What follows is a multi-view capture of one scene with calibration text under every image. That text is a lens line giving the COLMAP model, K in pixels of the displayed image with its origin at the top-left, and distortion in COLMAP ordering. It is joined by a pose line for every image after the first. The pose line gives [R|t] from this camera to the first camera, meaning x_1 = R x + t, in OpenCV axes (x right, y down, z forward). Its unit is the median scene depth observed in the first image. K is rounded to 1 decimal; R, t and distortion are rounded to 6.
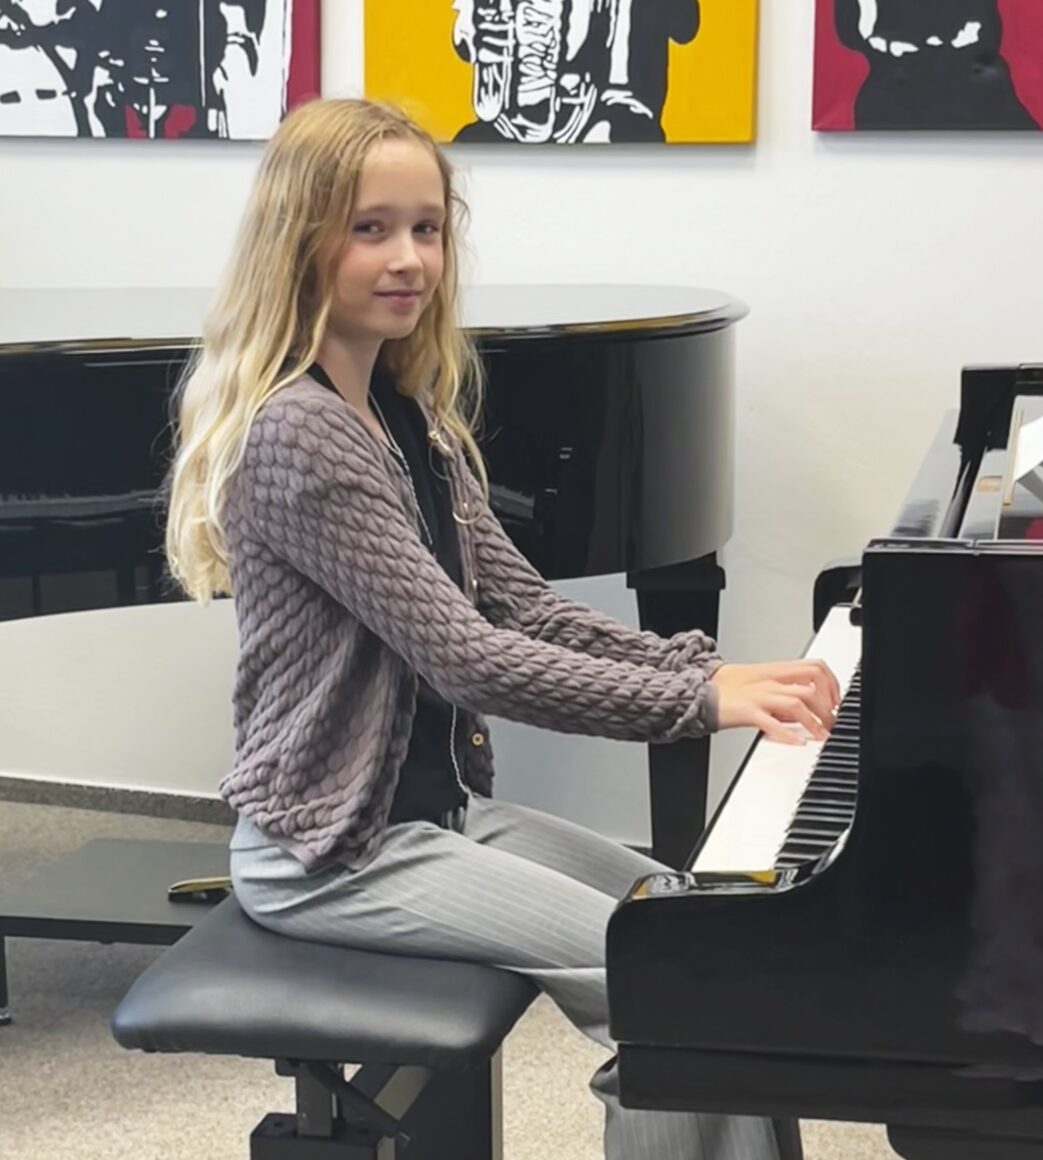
lens RADIAL K [[2564.1, 0, 489.3], [0, 2564.1, 614.0], [0, 0, 1]] dist [0.072035, -0.225978]
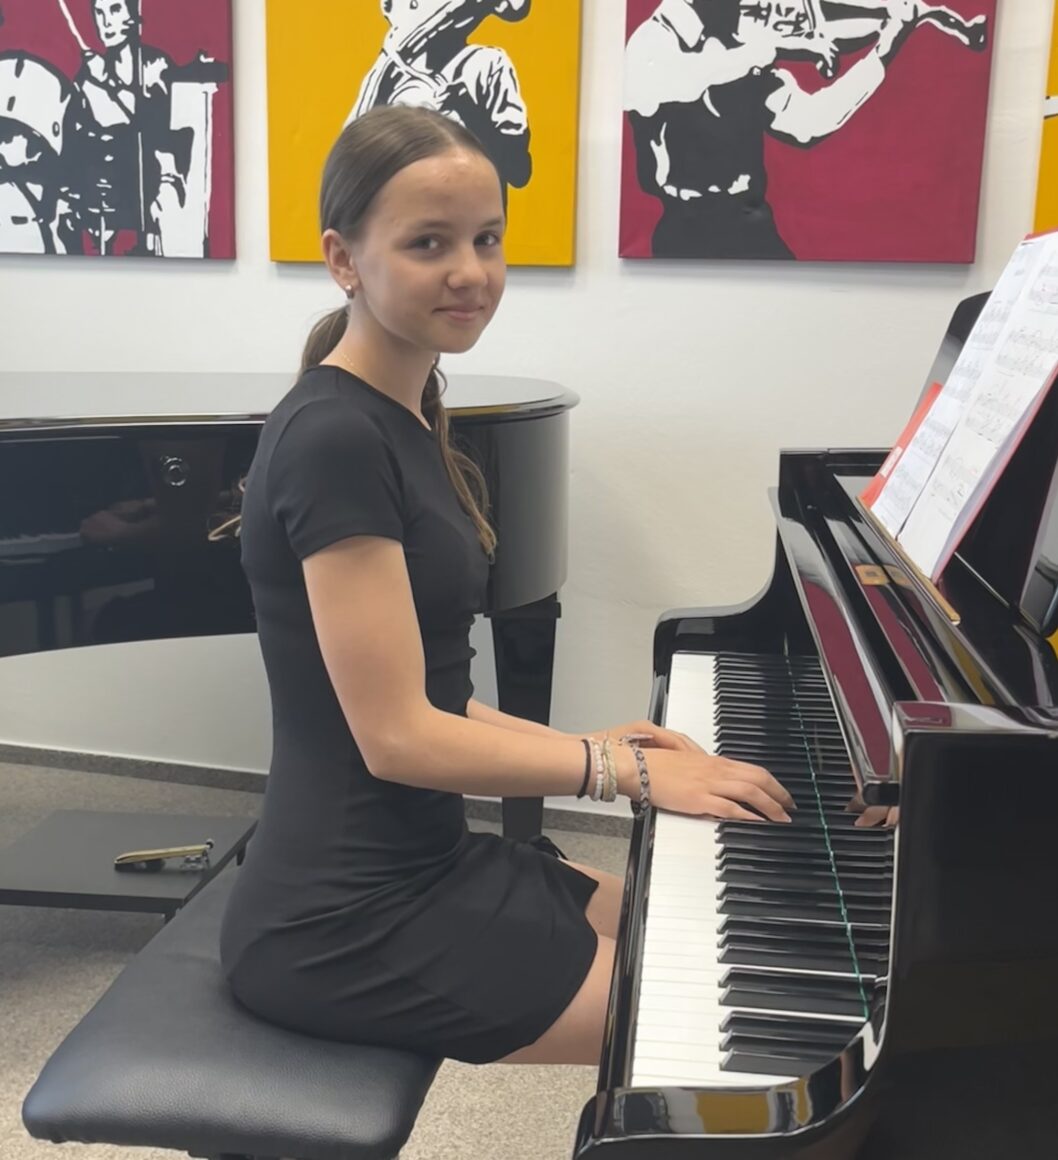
lens RADIAL K [[1607.1, 0, 526.5], [0, 1607.1, 644.7], [0, 0, 1]] dist [0.005032, 0.001779]
pose [[0.994238, -0.005877, 0.107036, -0.008238], [0.001480, 0.999154, 0.041109, -0.025070], [-0.107187, -0.040714, 0.993405, 0.183713]]
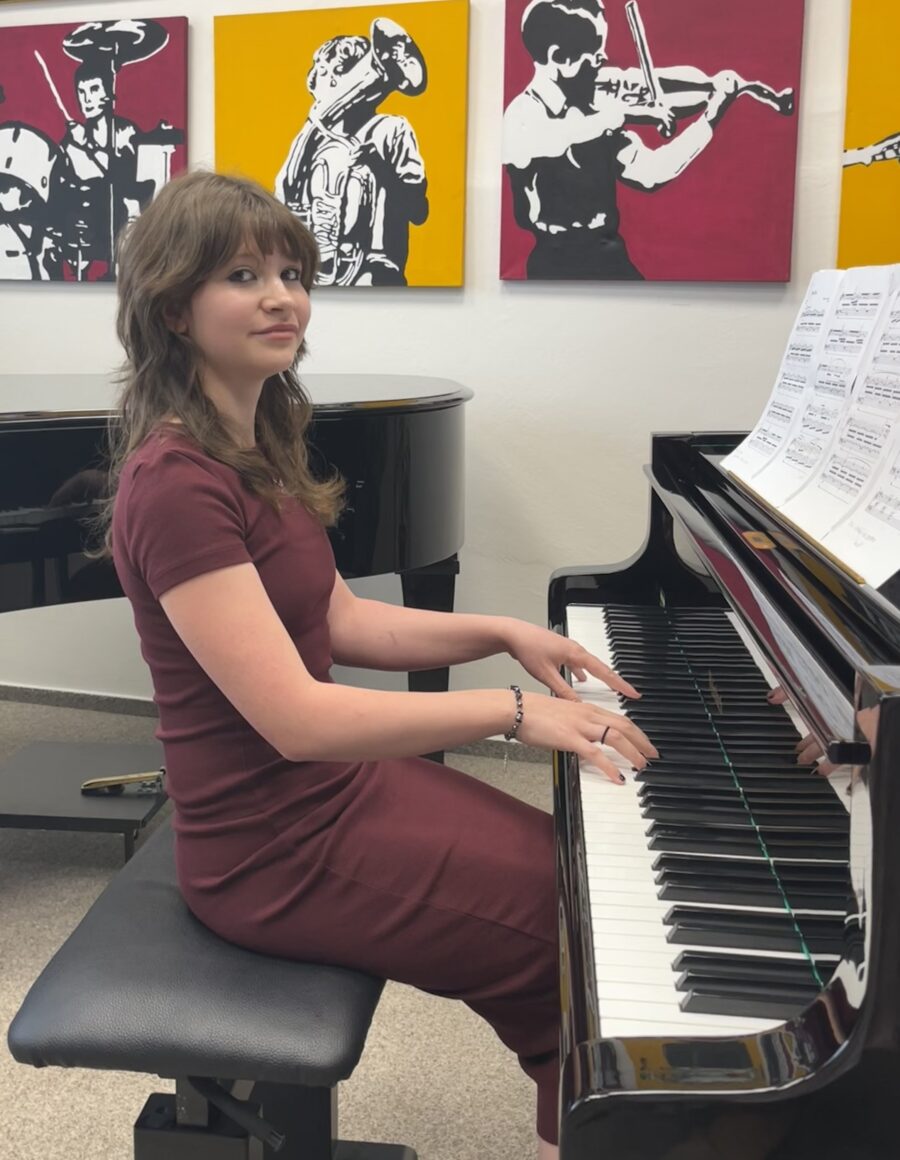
lens RADIAL K [[1293.4, 0, 414.4], [0, 1293.4, 436.5], [0, 0, 1]] dist [0.008787, -0.011992]
pose [[0.993339, -0.000773, 0.115222, -0.019272], [0.009772, 0.996940, -0.077562, -0.027357], [-0.114810, 0.078171, 0.990307, 0.207677]]
